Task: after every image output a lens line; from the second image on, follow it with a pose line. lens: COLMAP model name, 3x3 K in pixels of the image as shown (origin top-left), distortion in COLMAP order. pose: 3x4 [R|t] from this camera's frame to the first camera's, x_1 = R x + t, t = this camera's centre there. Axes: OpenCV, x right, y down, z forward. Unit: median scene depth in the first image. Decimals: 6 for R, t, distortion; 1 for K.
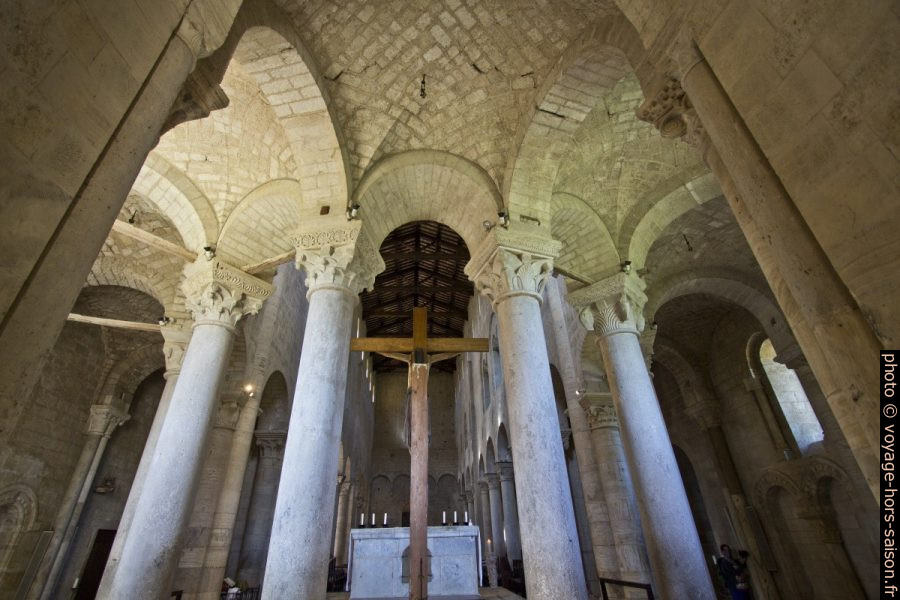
lens RADIAL K [[434.6, 0, 449.5], [0, 434.6, 300.7], [0, 0, 1]] dist [-0.012665, -0.000133]
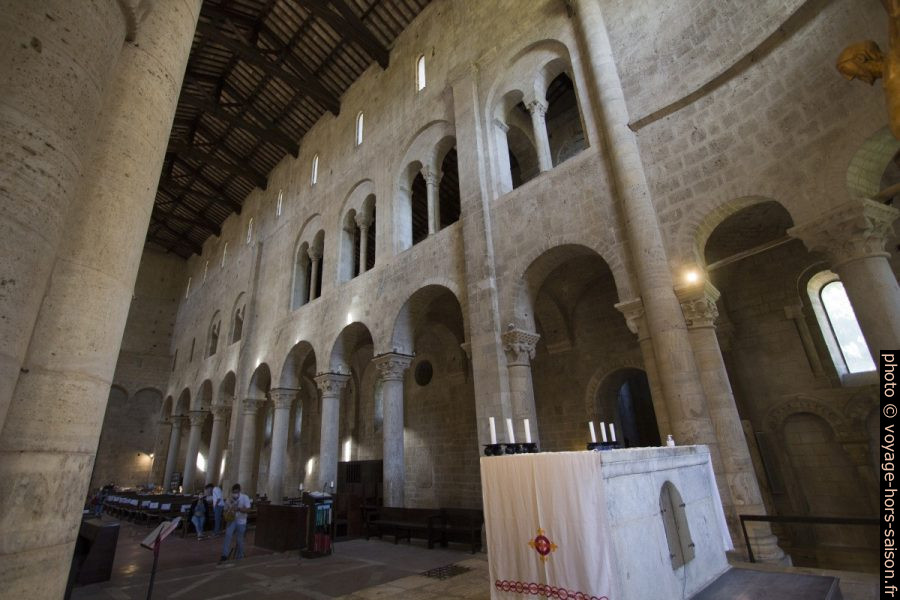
lens RADIAL K [[434.6, 0, 451.9], [0, 434.6, 303.9], [0, 0, 1]] dist [-0.012665, -0.000133]
pose [[0.746216, 0.216318, 0.629578, -0.115927], [-0.302821, 0.952522, 0.031643, 0.090142], [-0.592841, -0.214262, 0.776293, 0.169124]]
